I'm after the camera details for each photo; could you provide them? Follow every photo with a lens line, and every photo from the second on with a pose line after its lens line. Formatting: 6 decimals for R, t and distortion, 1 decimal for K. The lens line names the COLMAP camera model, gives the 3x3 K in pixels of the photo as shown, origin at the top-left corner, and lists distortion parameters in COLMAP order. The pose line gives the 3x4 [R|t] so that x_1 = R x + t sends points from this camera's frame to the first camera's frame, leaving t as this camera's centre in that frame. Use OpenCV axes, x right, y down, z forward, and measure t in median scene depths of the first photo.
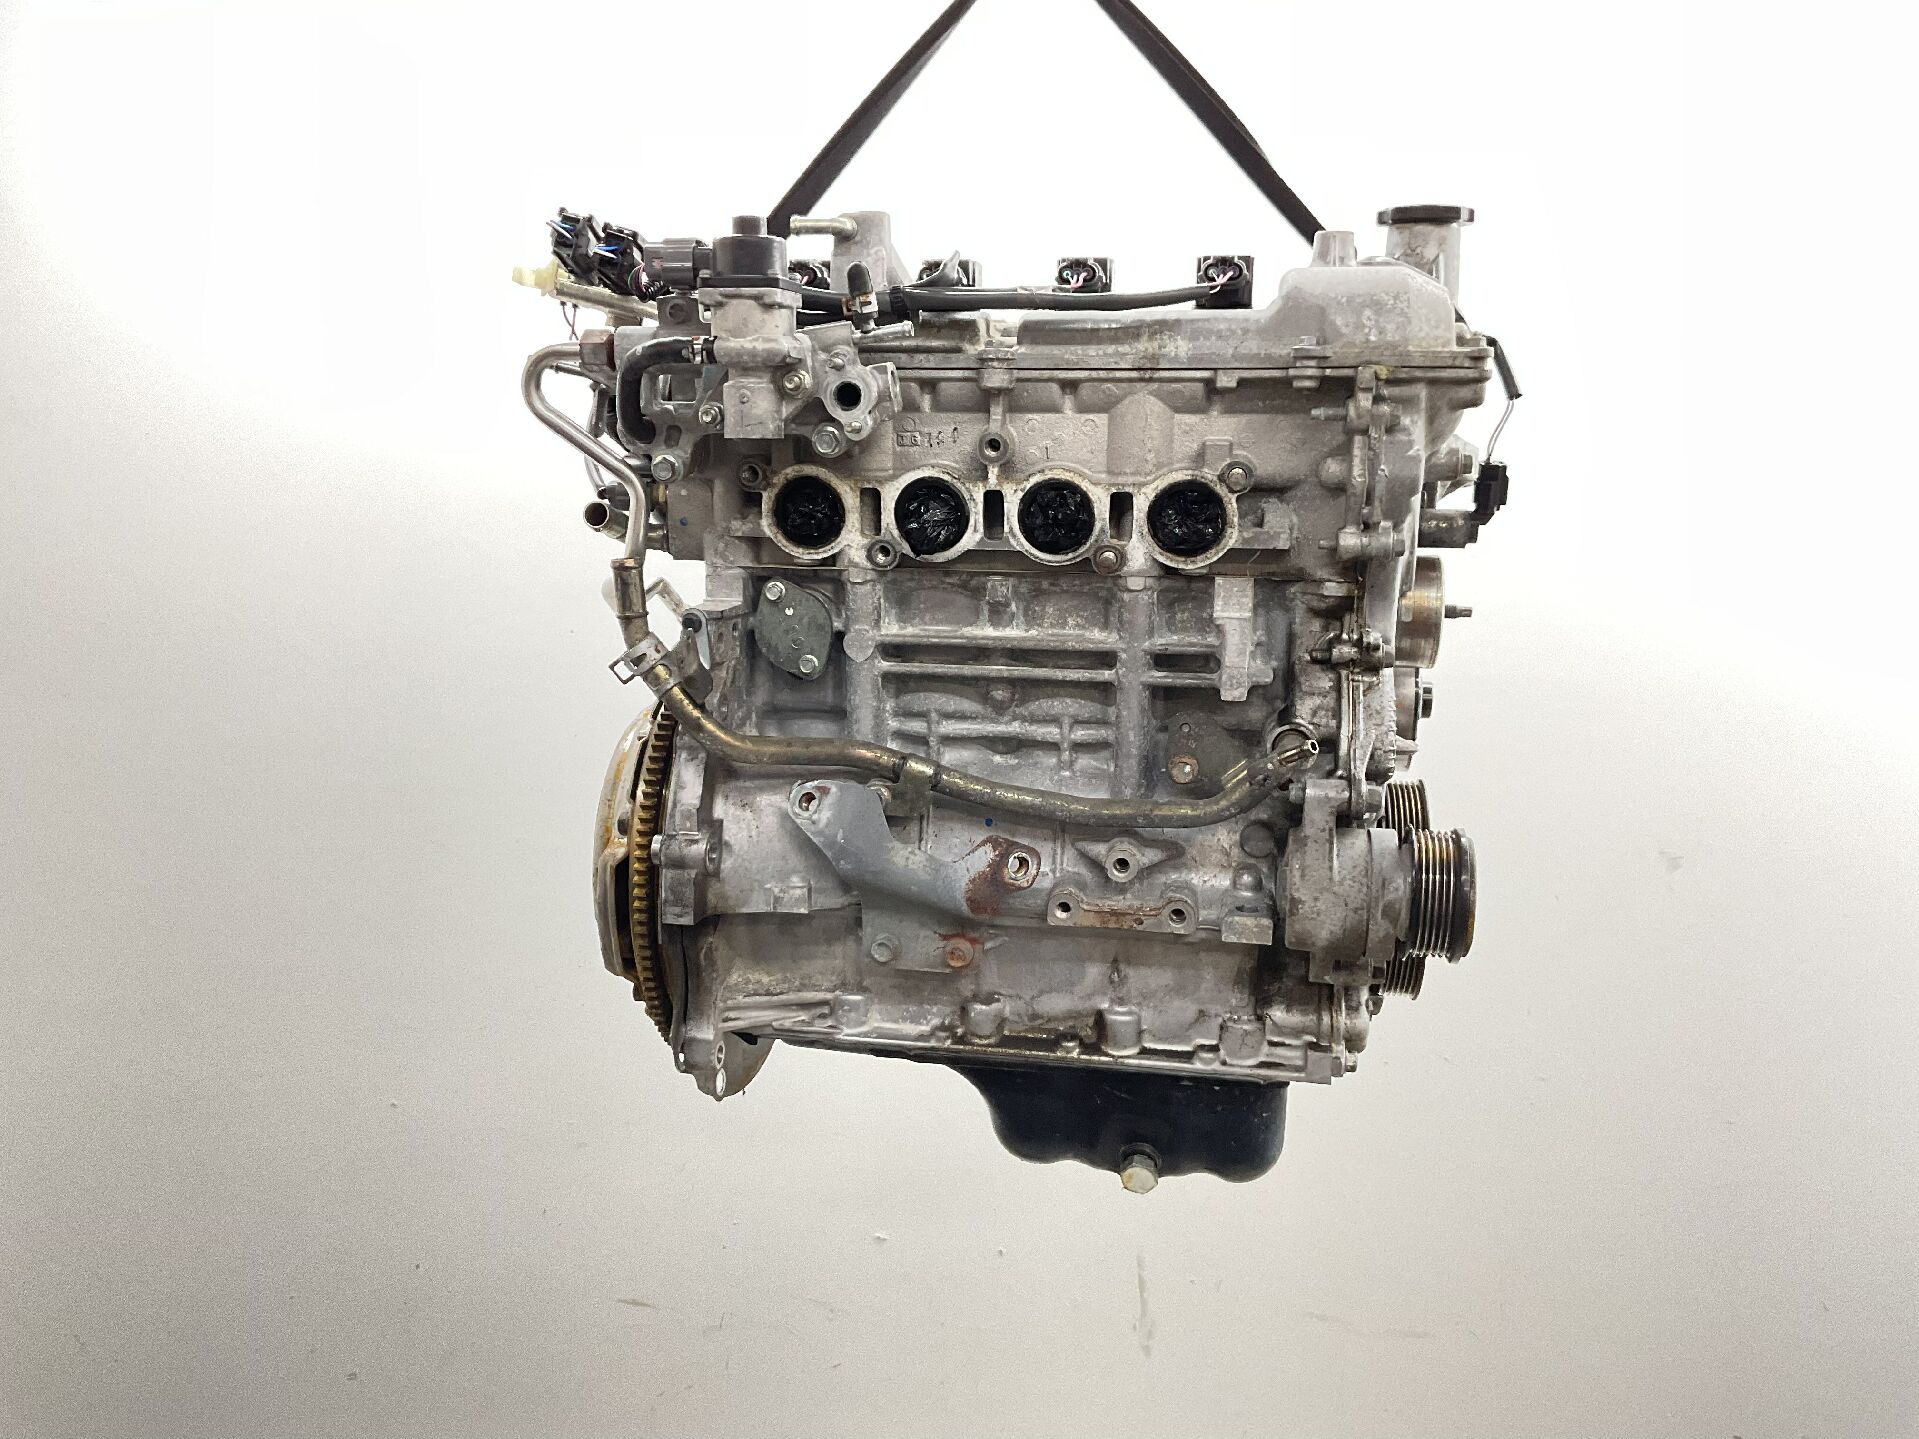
lens RADIAL K [[1567.9, 0, 959.5], [0, 1567.9, 719.5], [0, 0, 1]] dist [0.108589, -0.215627]
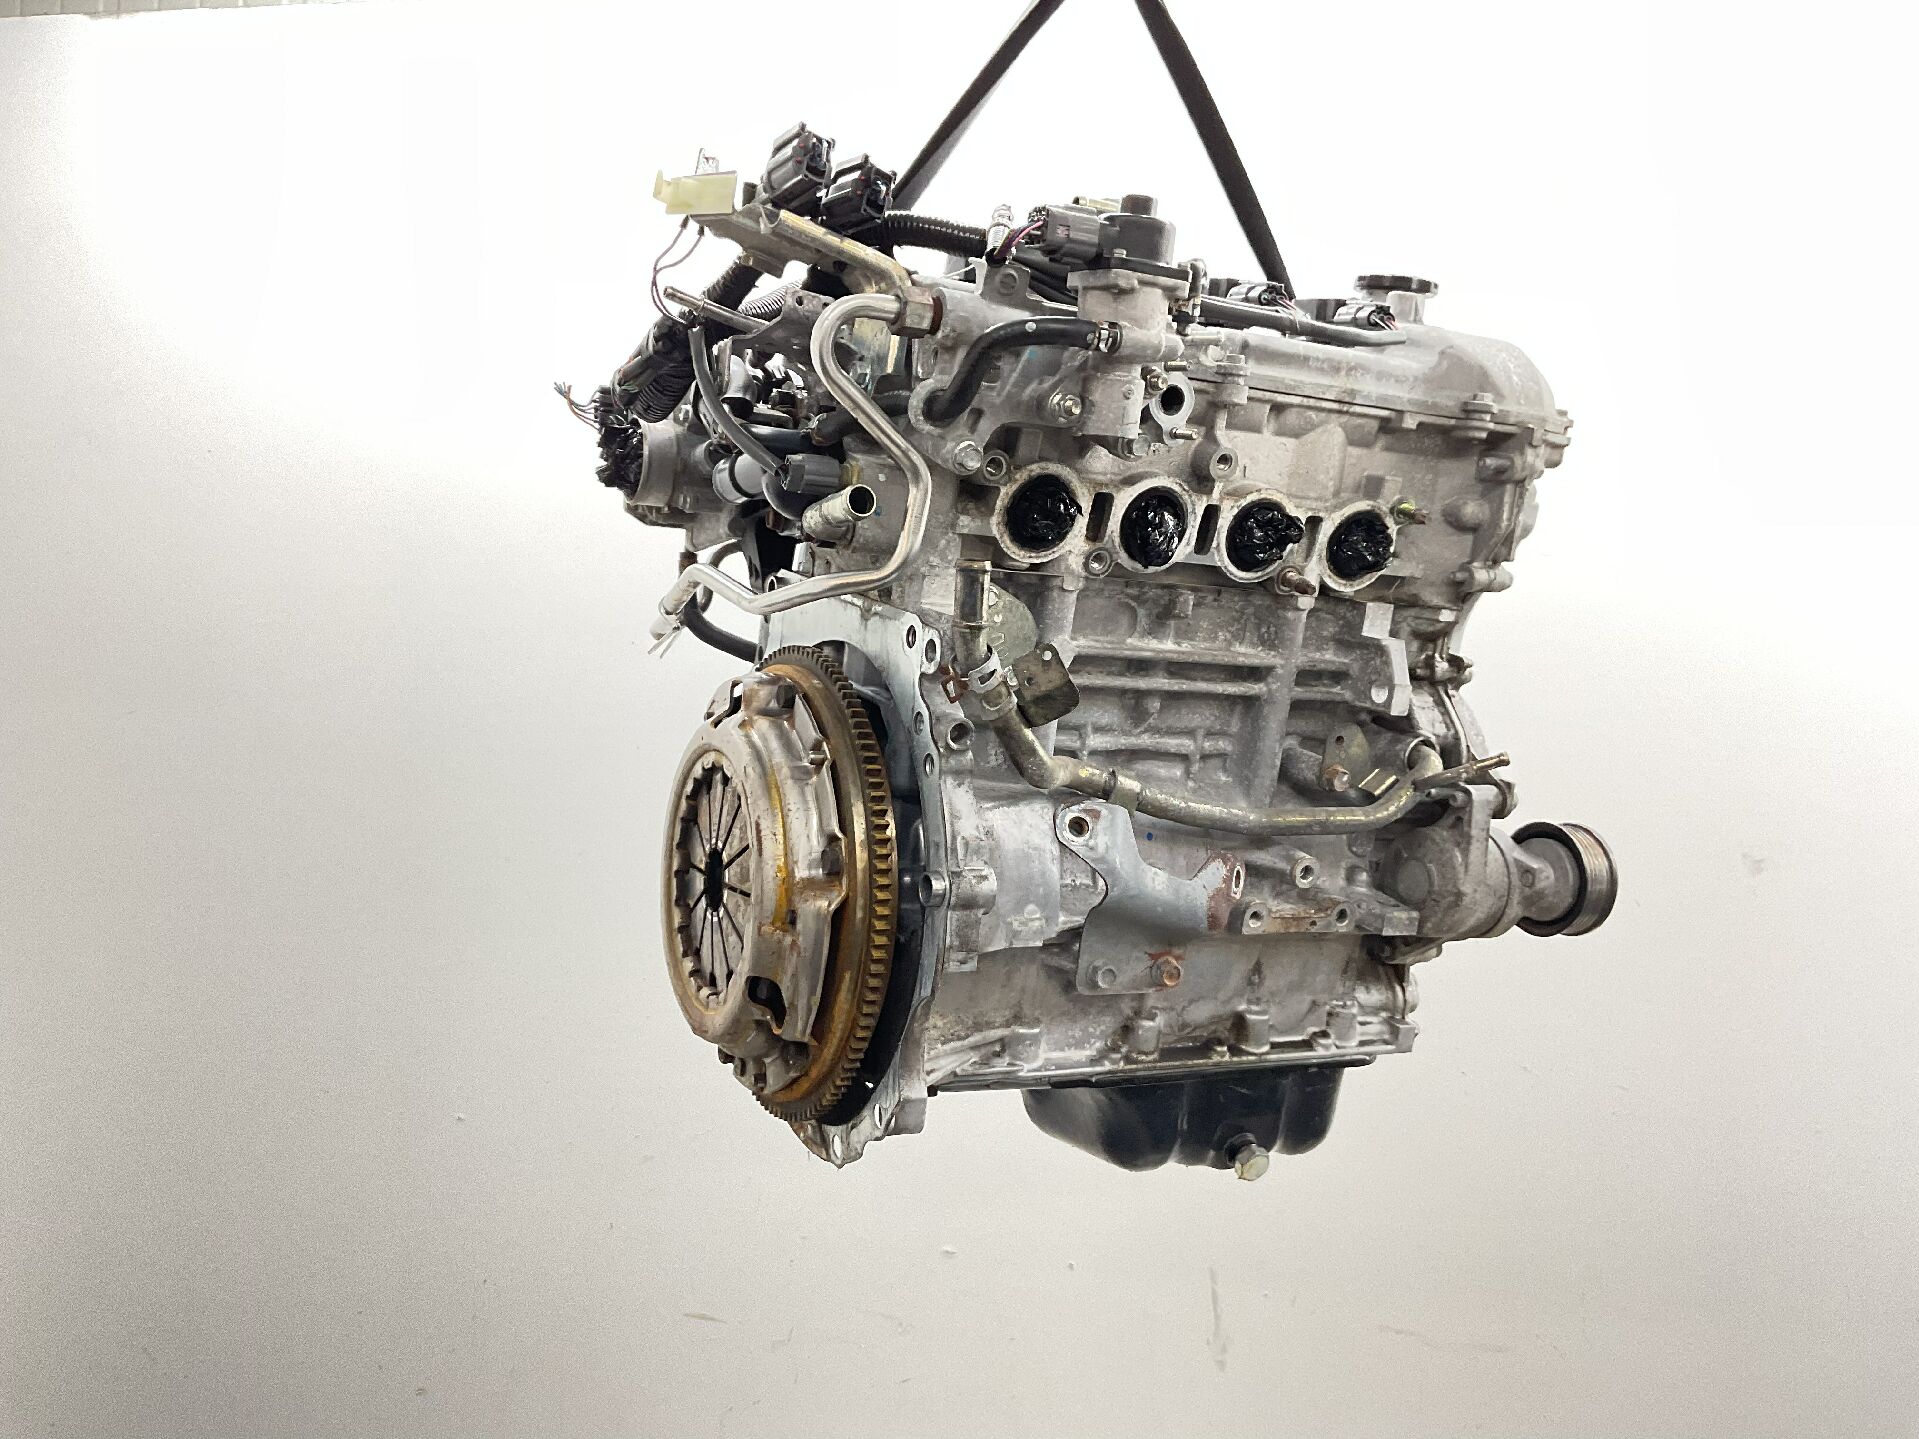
lens RADIAL K [[1567.9, 0, 959.5], [0, 1567.9, 719.5], [0, 0, 1]] dist [0.108589, -0.215627]
pose [[0.802373, -0.010583, 0.596729, -0.687650], [-0.002052, 0.999788, 0.020491, -0.029322], [-0.596819, -0.017666, 0.802181, 0.285352]]
